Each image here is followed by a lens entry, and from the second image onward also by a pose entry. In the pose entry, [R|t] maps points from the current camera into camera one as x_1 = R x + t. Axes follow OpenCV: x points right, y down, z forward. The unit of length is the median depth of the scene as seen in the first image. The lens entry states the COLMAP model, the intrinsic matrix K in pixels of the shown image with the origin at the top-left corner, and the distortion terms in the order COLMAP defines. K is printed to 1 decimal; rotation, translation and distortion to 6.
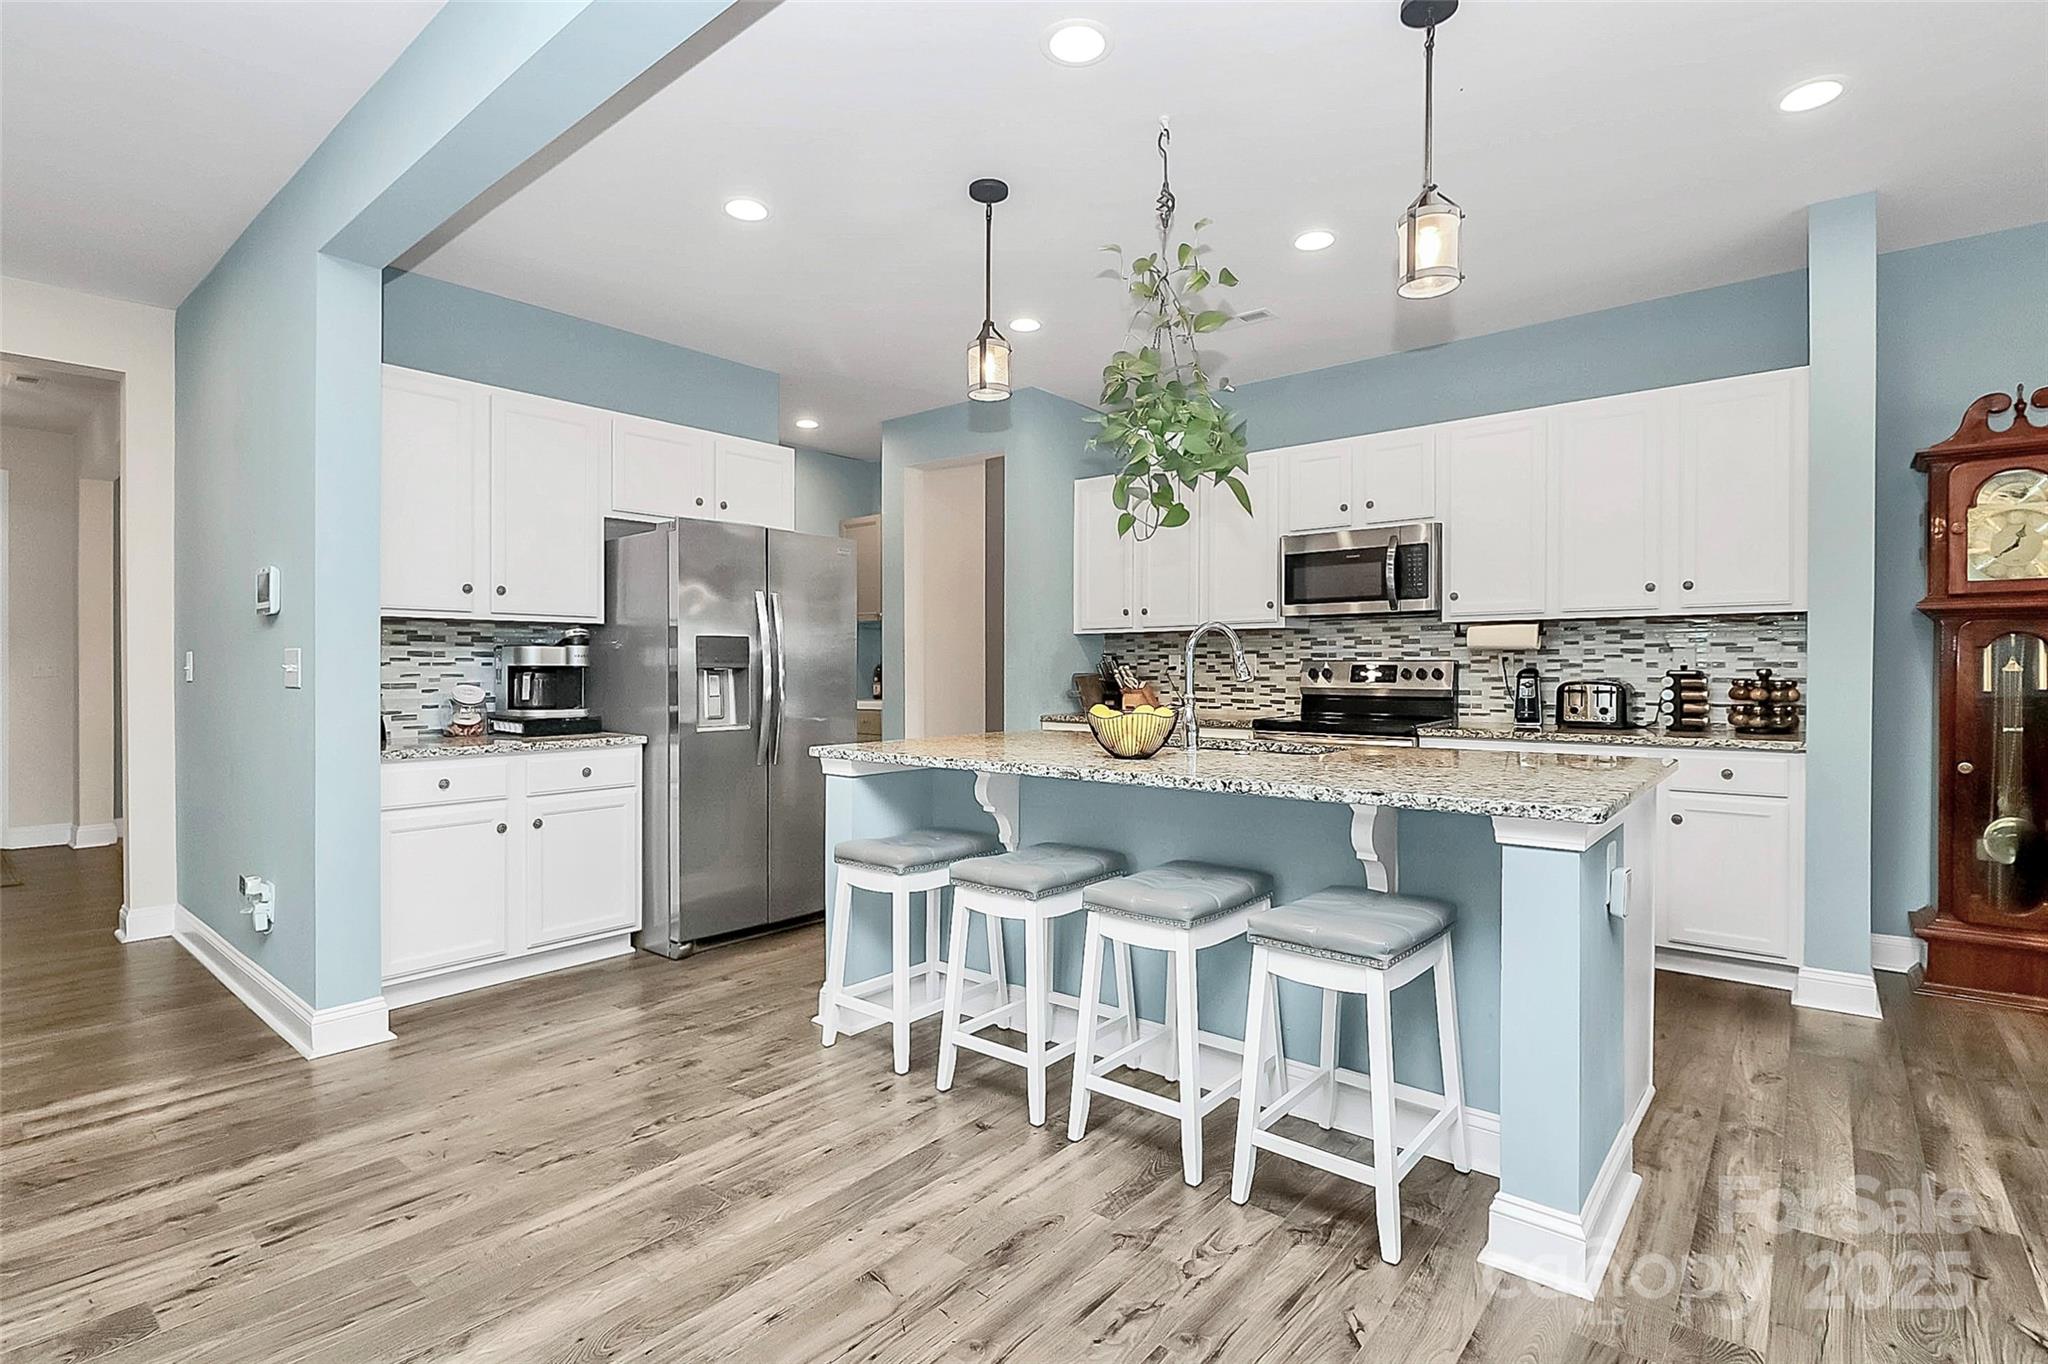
lens RADIAL K [[973.5, 0, 1033.7], [0, 973.5, 678.6], [0, 0, 1]] dist [-0.012230, -0.002235]
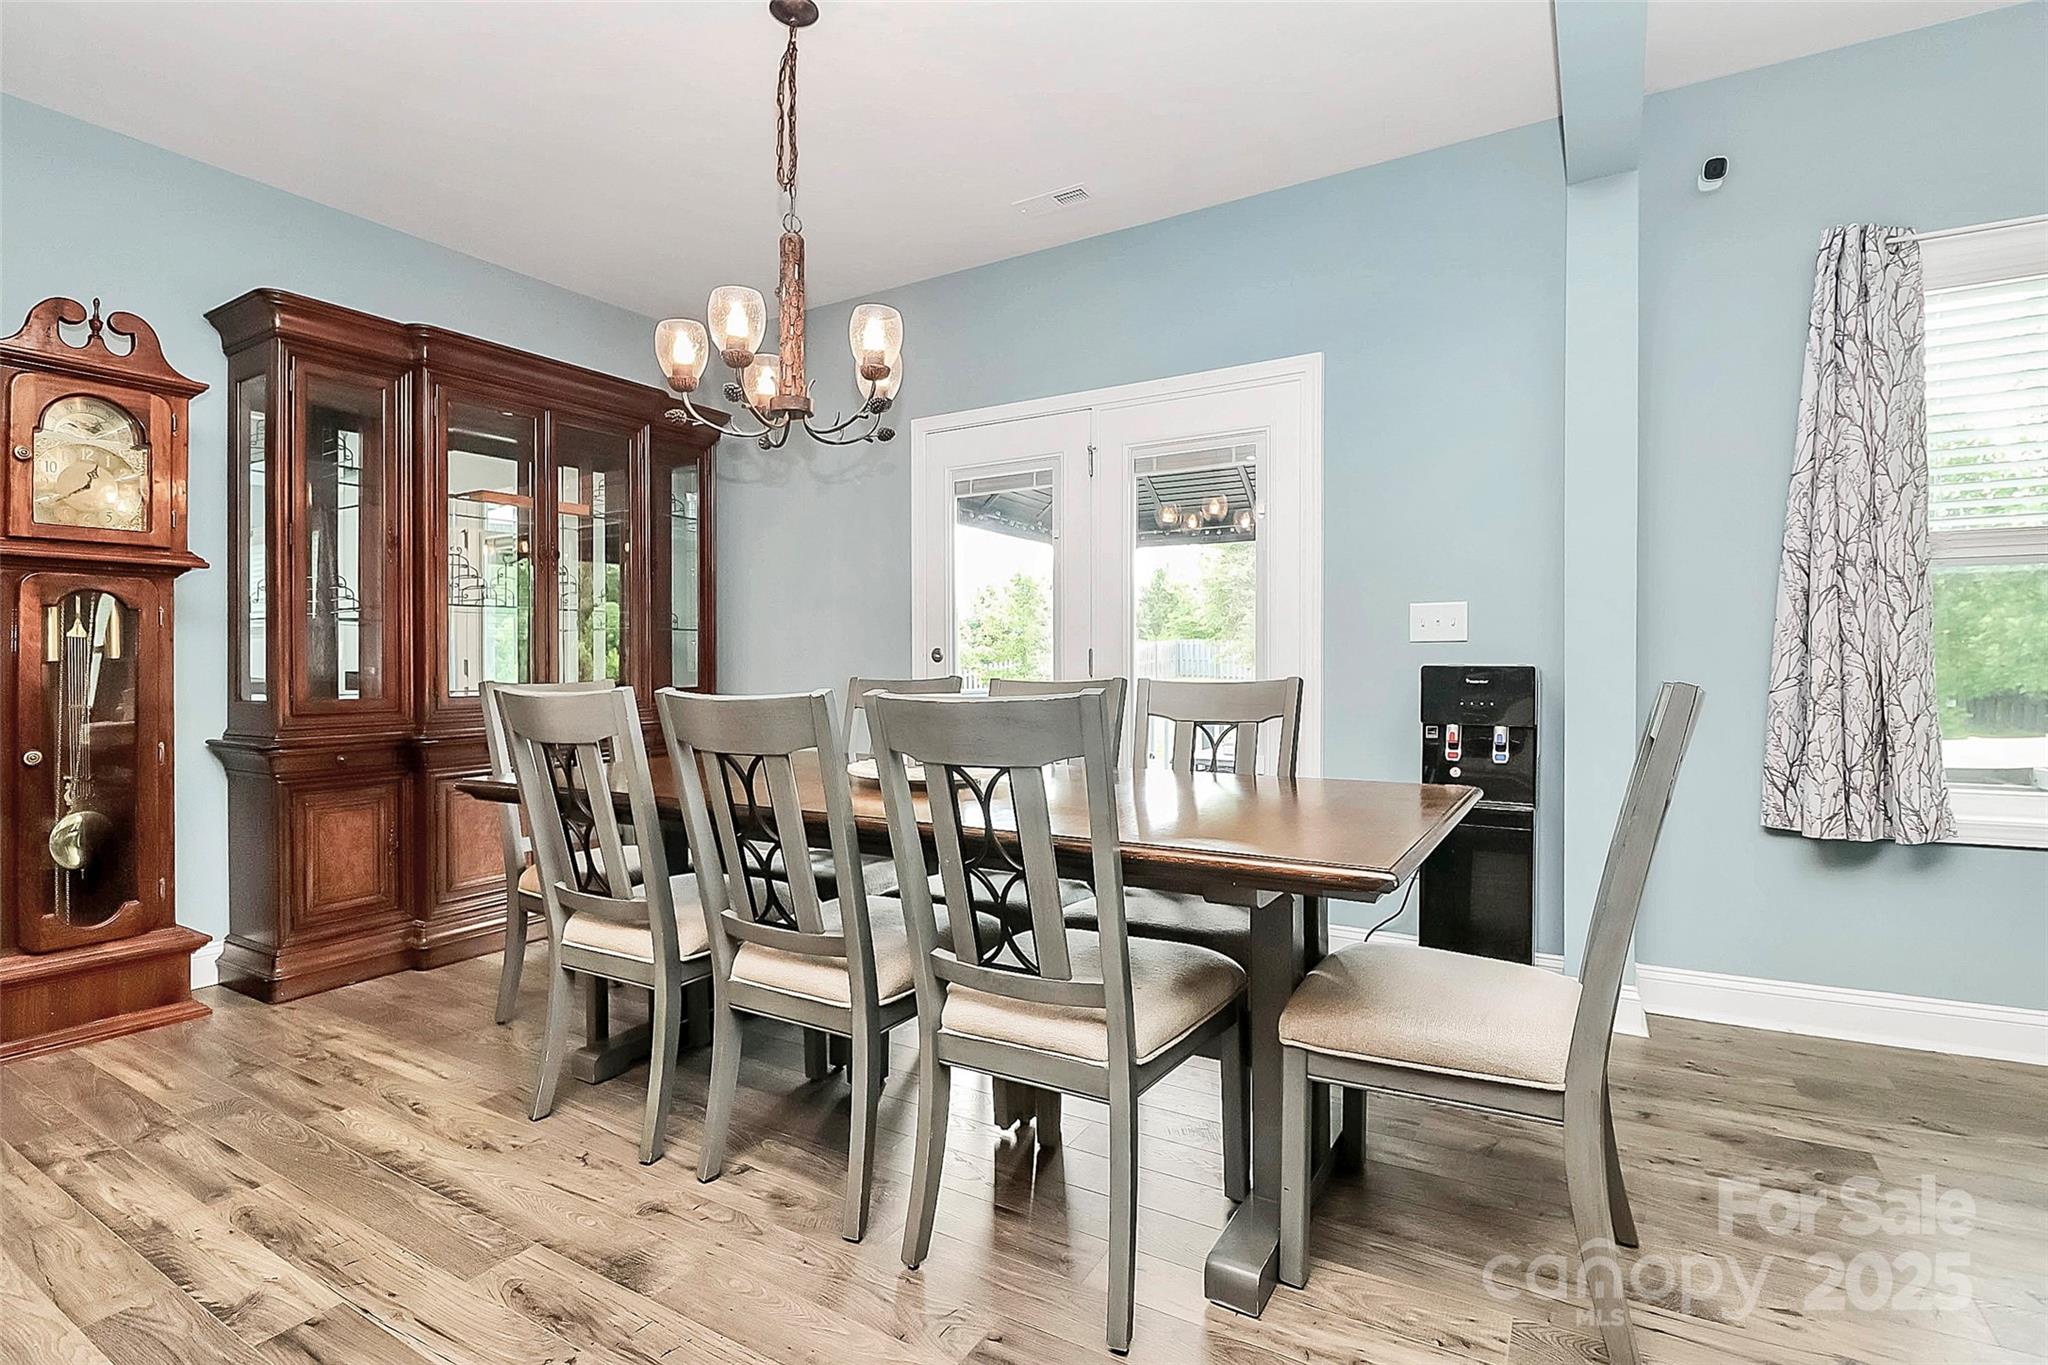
lens RADIAL K [[973.5, 0, 1004.7], [0, 973.5, 662.2], [0, 0, 1]] dist [-0.012230, -0.002235]
pose [[-0.137784, 0.001316, 0.990461, 0.066217], [0.011980, 0.999928, 0.000338, 0.019829], [-0.990390, 0.011912, -0.137790, 0.267467]]
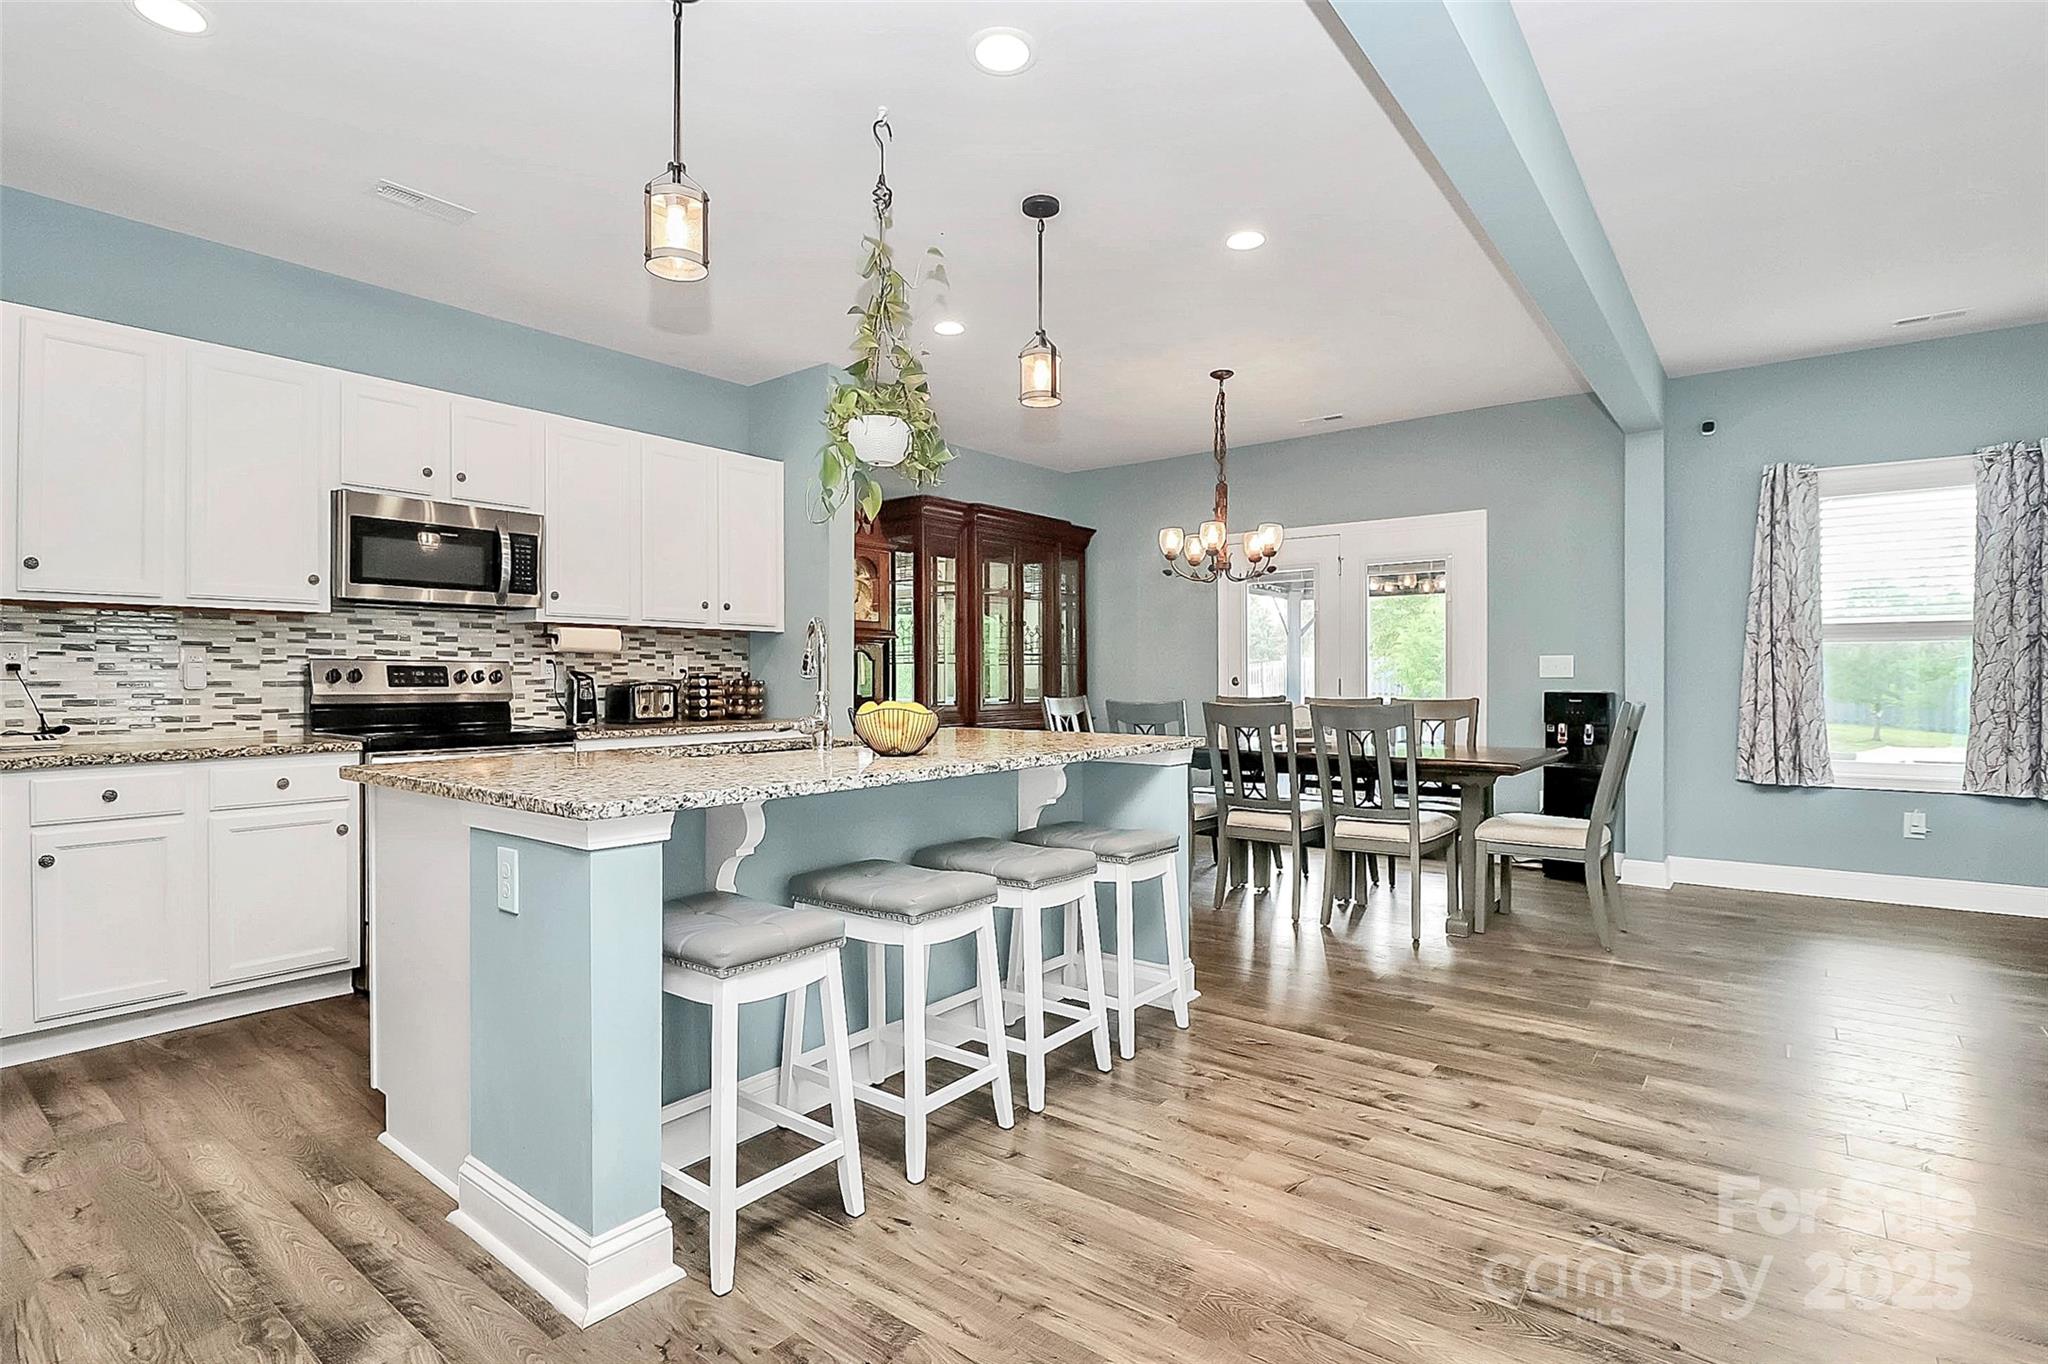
lens RADIAL K [[973.5, 0, 1018.1], [0, 973.5, 677.0], [0, 0, 1]] dist [-0.012230, -0.002235]
pose [[-0.015128, 0.000385, 0.999885, -0.609994], [0.007503, 0.999972, -0.000271, 0.000178], [-0.999857, 0.007498, -0.015131, 0.618282]]
